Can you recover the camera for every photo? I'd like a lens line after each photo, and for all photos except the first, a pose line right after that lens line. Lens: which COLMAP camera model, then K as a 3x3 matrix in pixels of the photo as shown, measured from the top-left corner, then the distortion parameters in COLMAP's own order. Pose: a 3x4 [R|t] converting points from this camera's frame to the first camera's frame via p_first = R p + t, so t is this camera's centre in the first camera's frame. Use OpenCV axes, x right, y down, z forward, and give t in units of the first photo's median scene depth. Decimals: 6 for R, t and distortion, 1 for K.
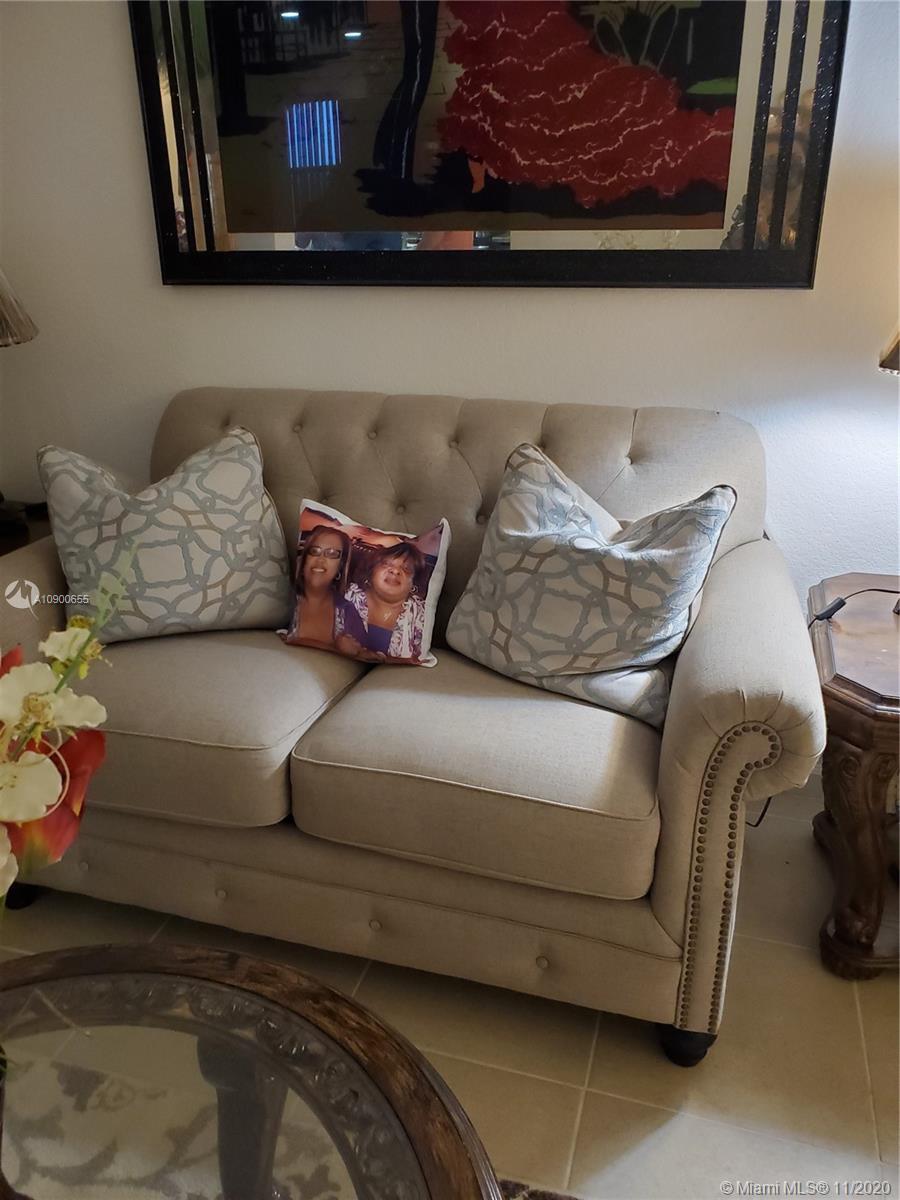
lens RADIAL K [[927.7, 0, 450.0], [0, 927.7, 600.0], [0, 0, 1]] dist [0.004598, -0.011794]
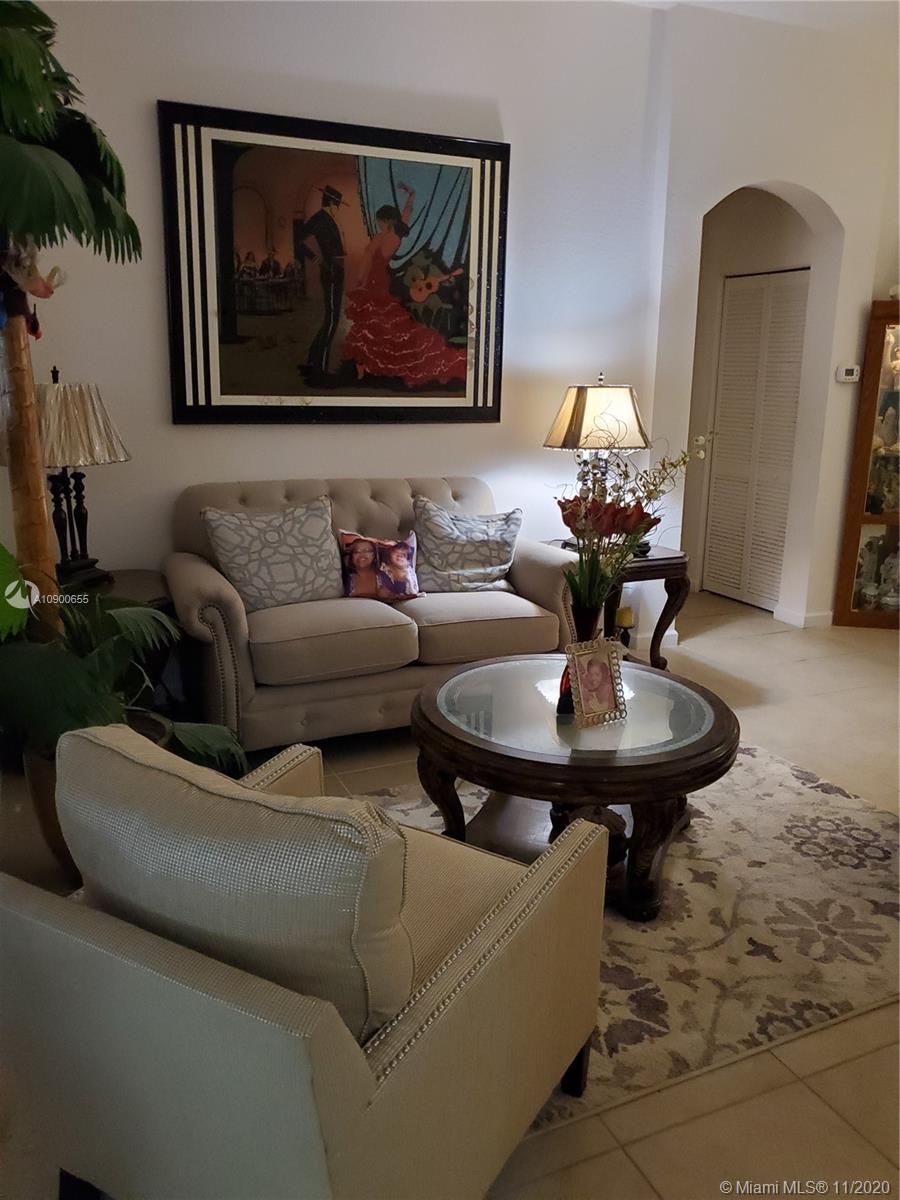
lens RADIAL K [[927.7, 0, 450.0], [0, 927.7, 600.0], [0, 0, 1]] dist [0.004598, -0.011794]
pose [[0.744005, -0.137375, 0.653900, -1.282014], [0.222563, 0.973703, -0.048670, 0.186455], [-0.630018, 0.181745, 0.755014, -0.603199]]
